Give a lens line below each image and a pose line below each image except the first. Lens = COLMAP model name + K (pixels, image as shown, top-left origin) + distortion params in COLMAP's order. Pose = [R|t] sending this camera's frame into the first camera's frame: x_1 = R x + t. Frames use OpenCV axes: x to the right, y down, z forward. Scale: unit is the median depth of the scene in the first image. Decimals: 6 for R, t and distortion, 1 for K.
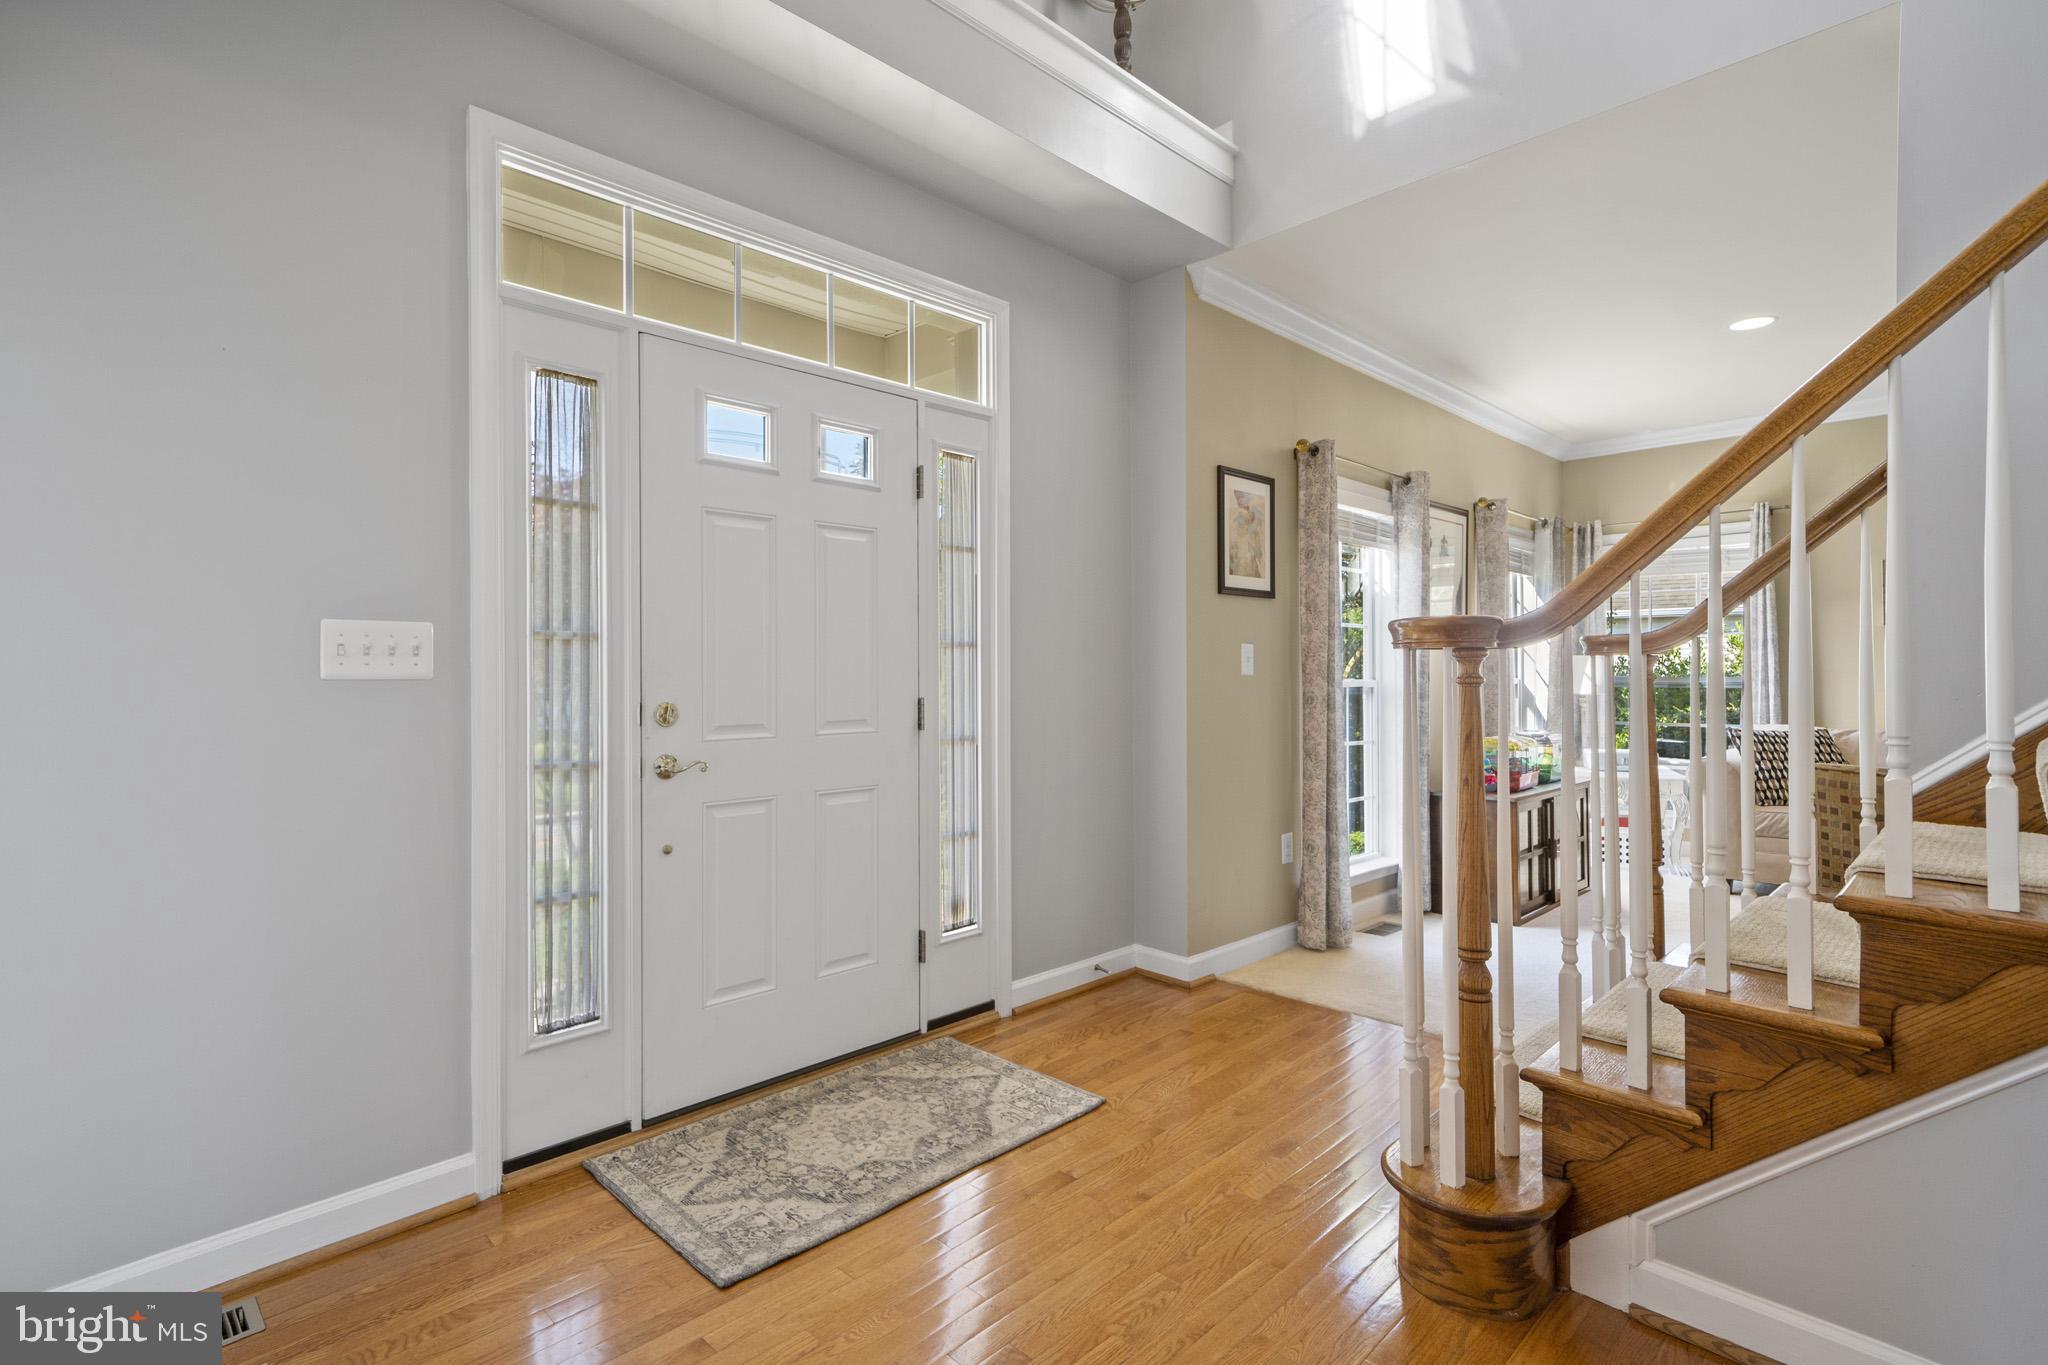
lens RADIAL K [[1023.8, 0, 1023.7], [0, 1023.8, 676.2], [0, 0, 1]] dist [0.015622, 0.000573]
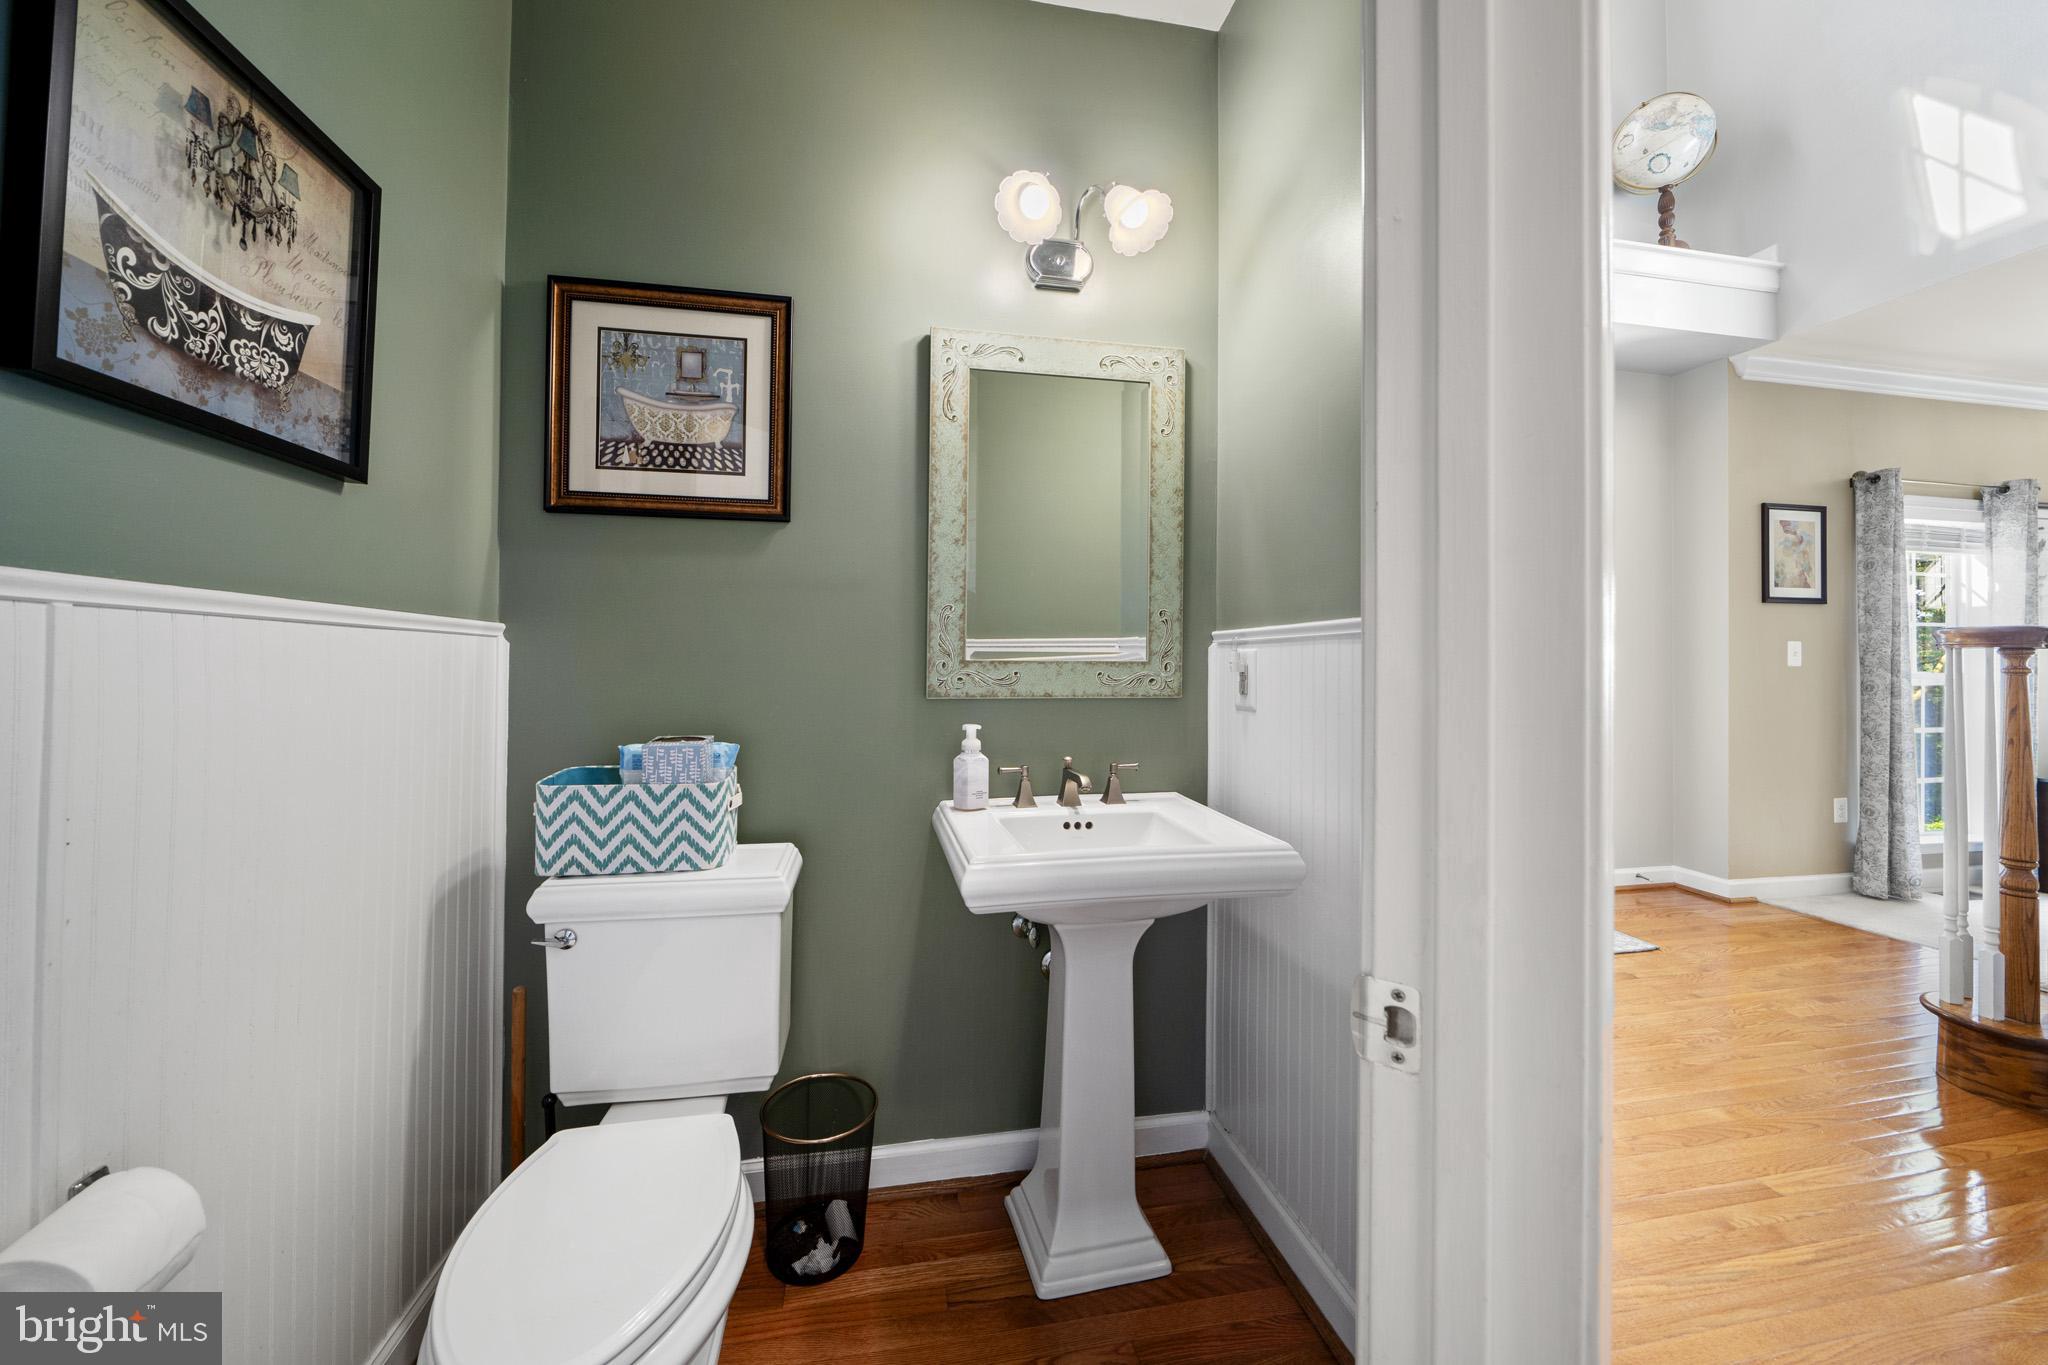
lens RADIAL K [[710.7, 0, 1032.7], [0, 710.7, 663.8], [0, 0, 1]] dist [-0.001798, 0.000137]
pose [[0.820915, 0.003205, -0.571041, -0.049359], [-0.005164, 0.999985, -0.001811, 0.001660], [0.571026, 0.004436, 0.820920, -0.236472]]
